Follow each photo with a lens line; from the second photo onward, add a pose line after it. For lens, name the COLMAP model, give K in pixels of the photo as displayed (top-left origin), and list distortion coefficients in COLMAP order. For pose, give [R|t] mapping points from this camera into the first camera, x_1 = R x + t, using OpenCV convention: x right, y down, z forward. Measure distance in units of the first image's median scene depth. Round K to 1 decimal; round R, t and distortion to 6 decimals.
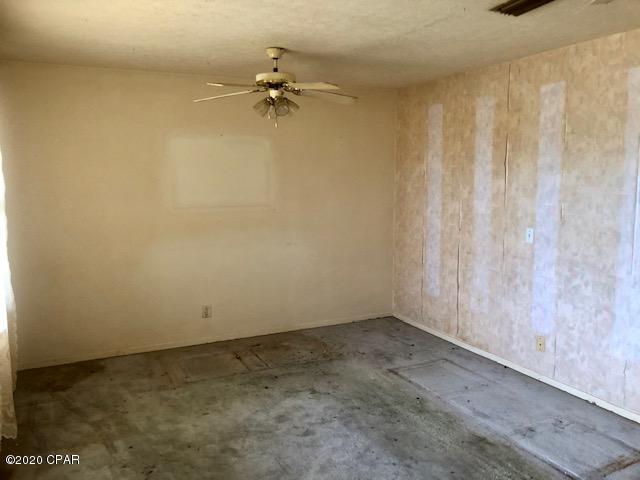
lens RADIAL K [[518.0, 0, 320.0], [0, 518.0, 240.0], [0, 0, 1]] dist [0.007693, -0.009278]
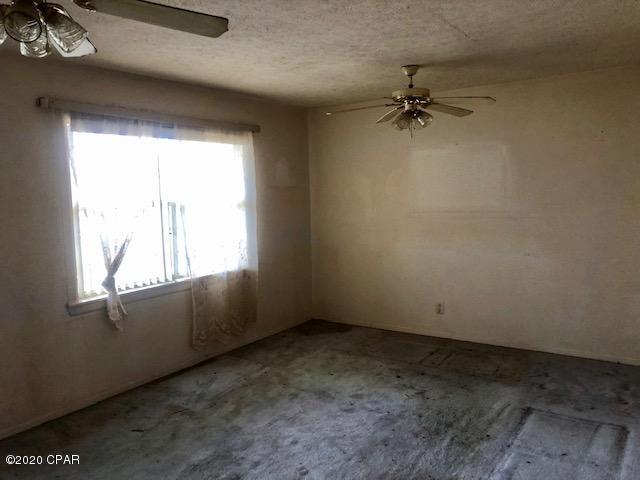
lens RADIAL K [[518.0, 0, 320.0], [0, 518.0, 240.0], [0, 0, 1]] dist [0.007693, -0.009278]
pose [[0.509861, 0.073337, -0.857125, 0.713714], [-0.082329, 0.995946, 0.036241, -0.027831], [0.856308, 0.052088, 0.513832, 0.276237]]
